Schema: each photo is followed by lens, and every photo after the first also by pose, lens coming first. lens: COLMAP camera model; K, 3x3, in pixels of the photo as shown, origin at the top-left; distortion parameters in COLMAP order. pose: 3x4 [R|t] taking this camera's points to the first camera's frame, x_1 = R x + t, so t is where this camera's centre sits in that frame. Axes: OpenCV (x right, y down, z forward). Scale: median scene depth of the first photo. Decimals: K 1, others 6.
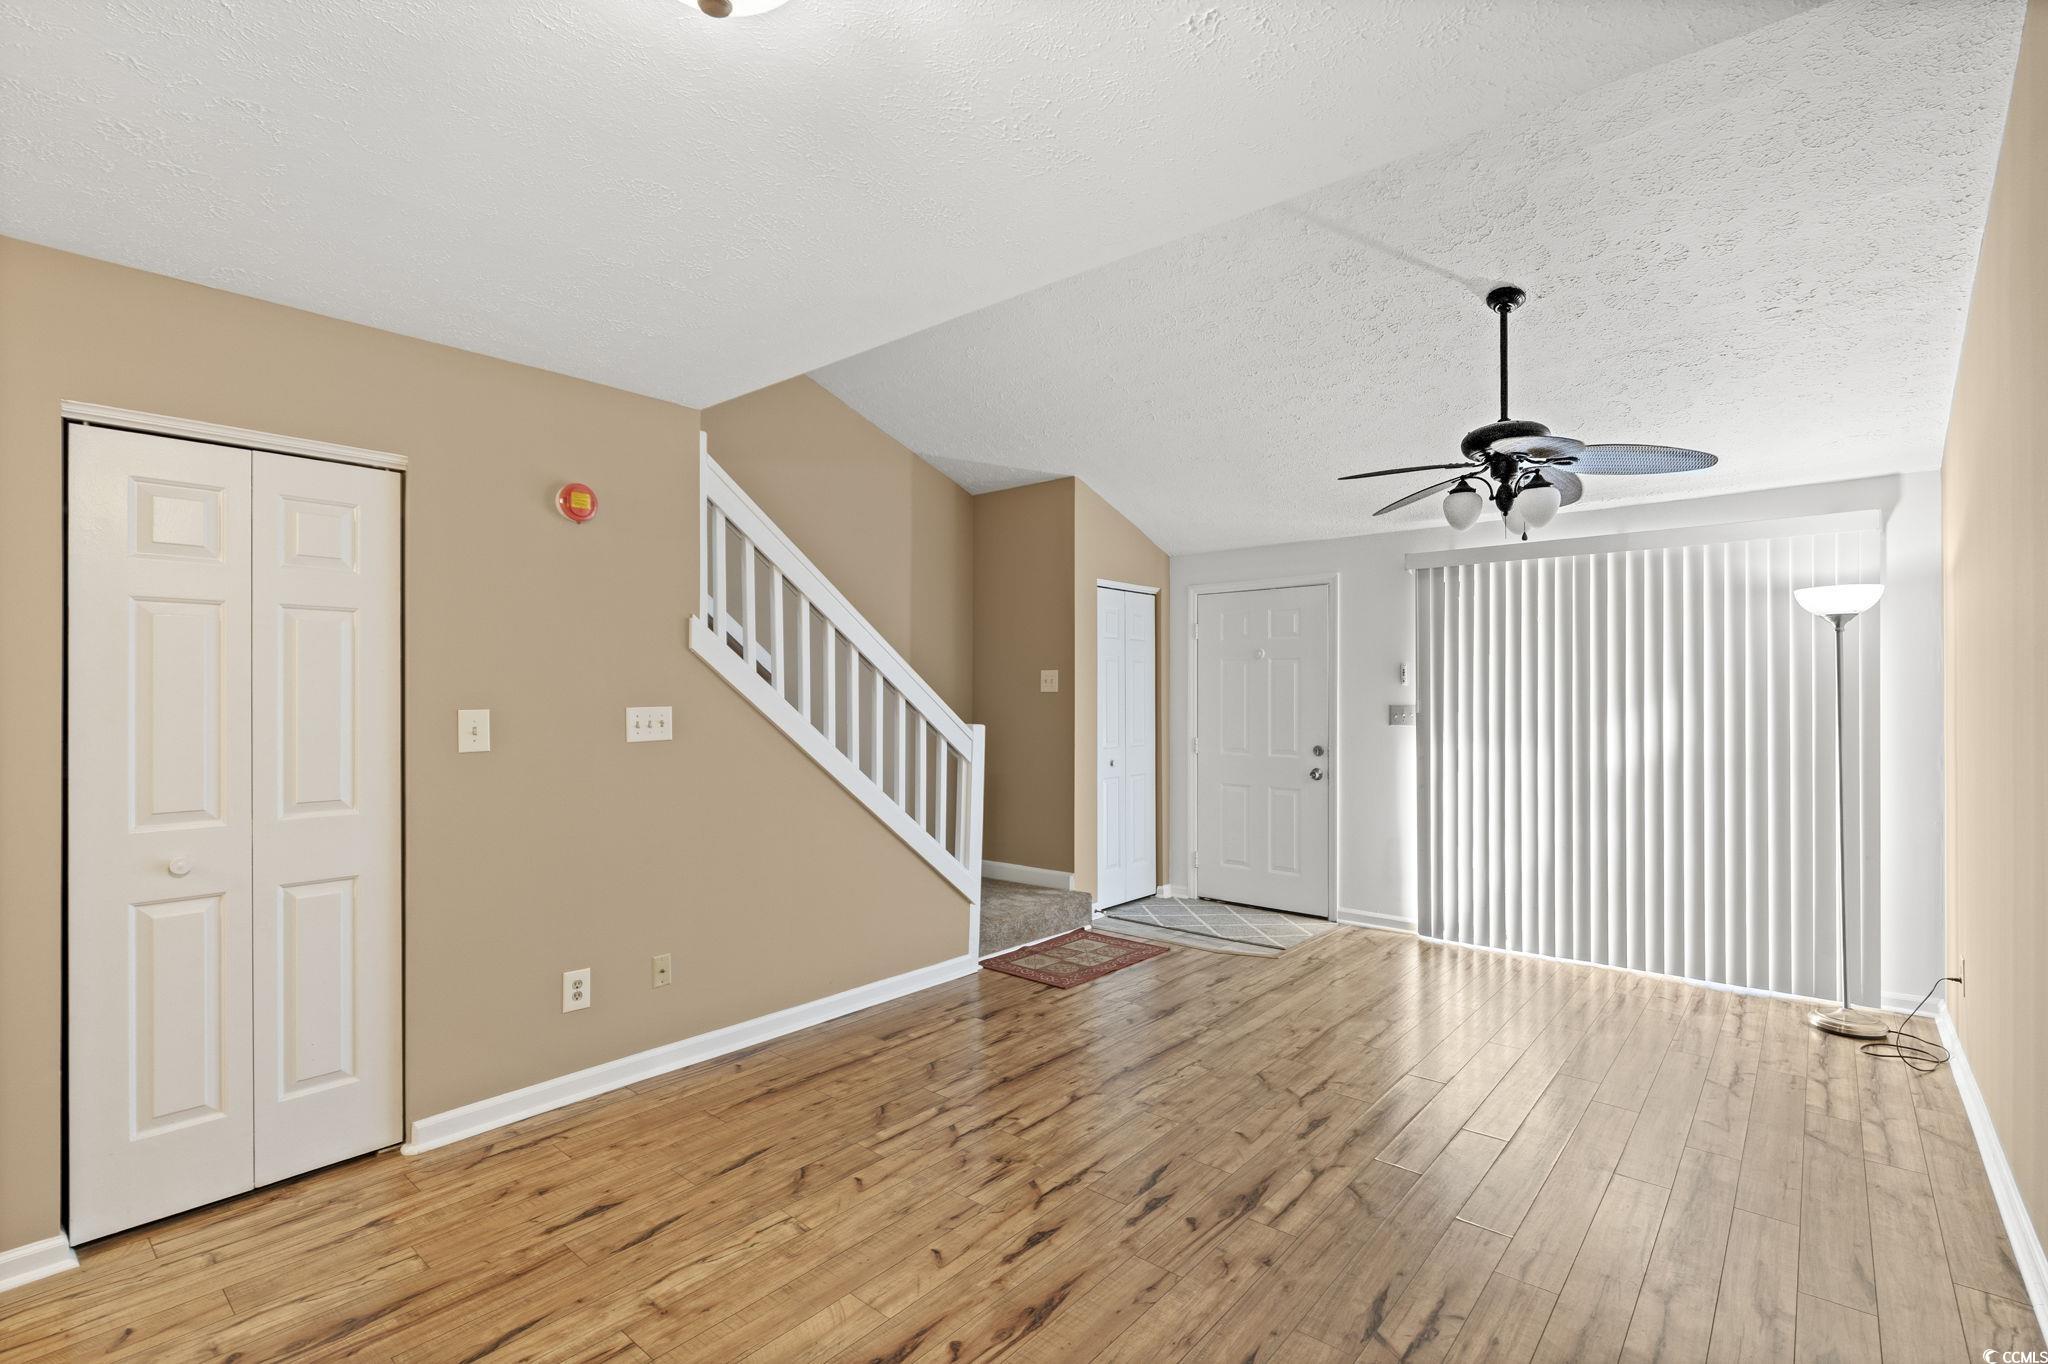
lens RADIAL K [[942.0, 0, 1032.1], [0, 942.0, 689.5], [0, 0, 1]] dist [-0.013009, 0.003929]
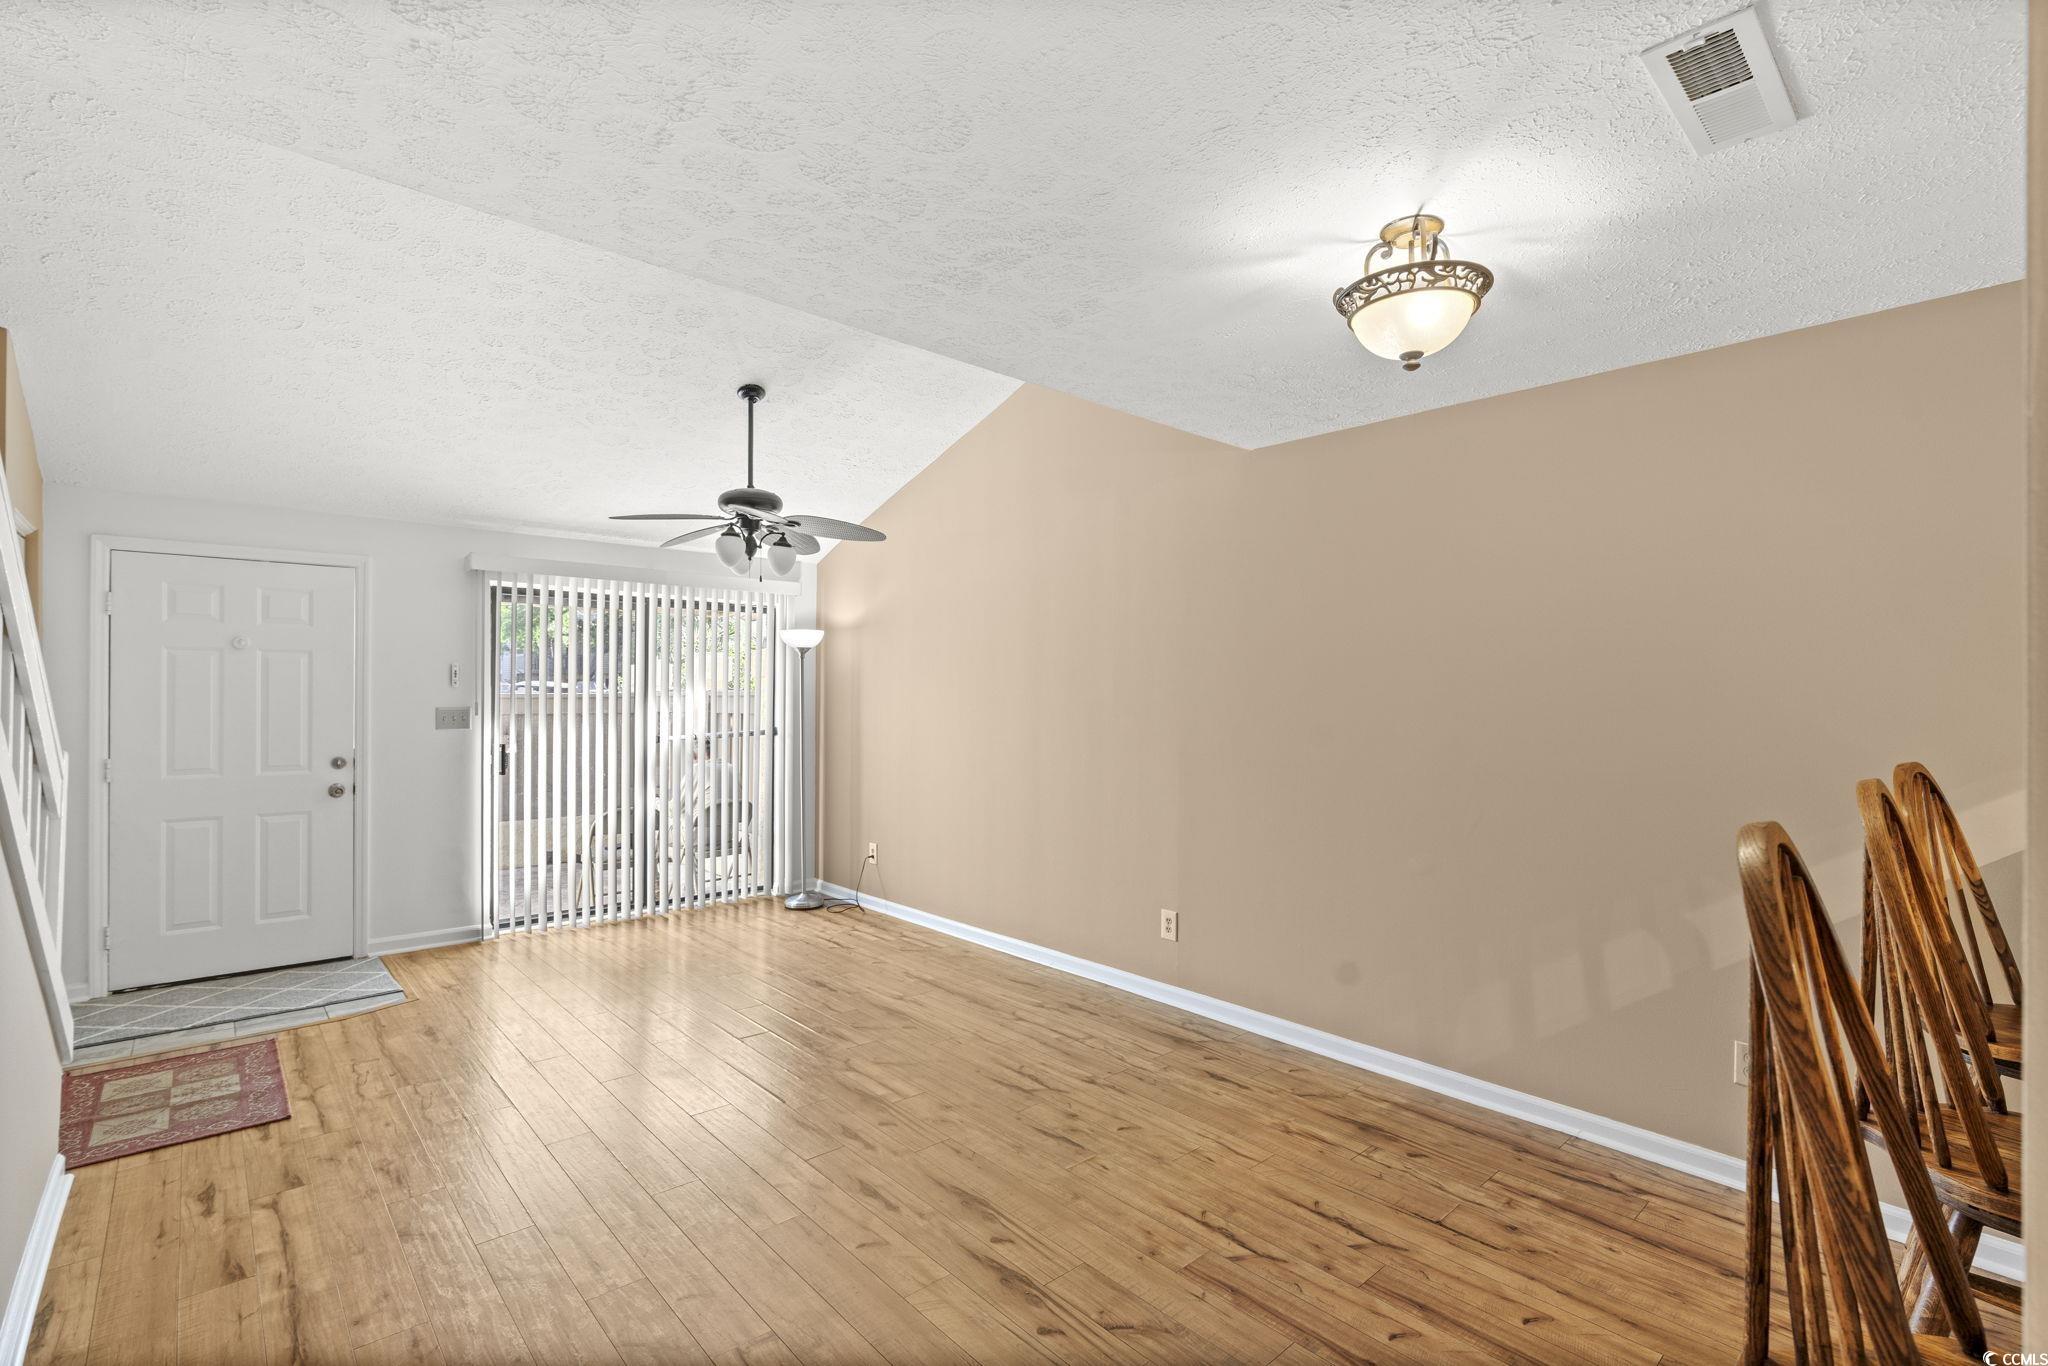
lens RADIAL K [[921.3, 0, 1020.0], [0, 921.3, 693.8], [0, 0, 1]] dist [-0.012223, 0.003054]
pose [[0.134374, 0.002690, 0.990927, -0.787764], [-0.009535, 0.999954, -0.001421, -0.004149], [-0.990885, -0.009257, 0.134393, 0.511385]]
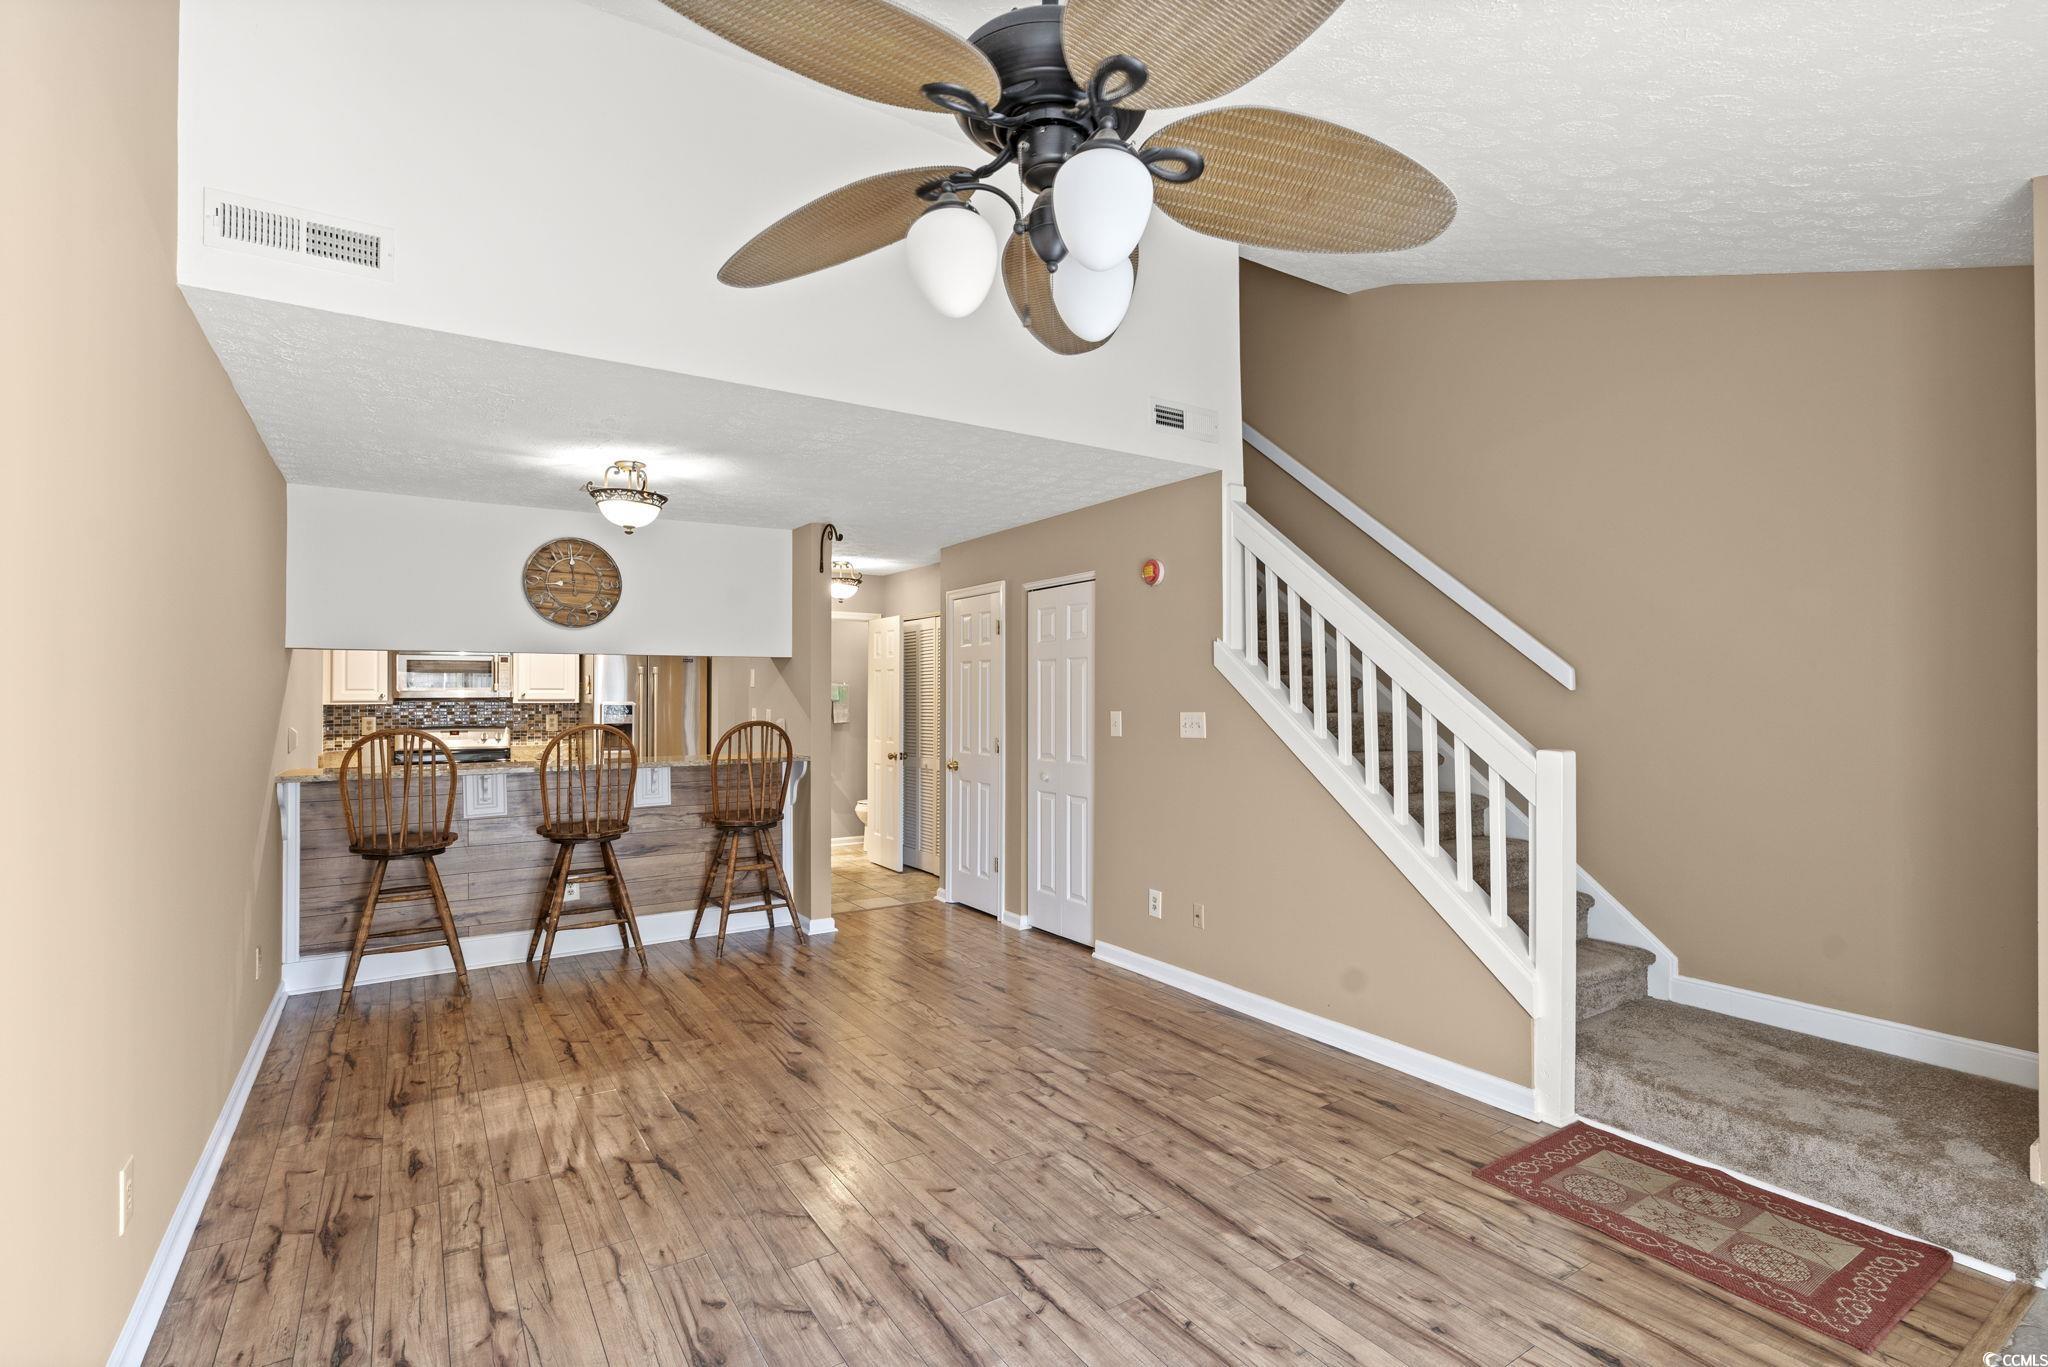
lens RADIAL K [[942.0, 0, 1030.2], [0, 942.0, 680.3], [0, 0, 1]] dist [-0.013009, 0.003929]
pose [[-0.275950, -0.016971, -0.961022, 1.002957], [0.004840, 0.999807, -0.019046, -0.002964], [0.961160, -0.009907, -0.275814, 1.232189]]
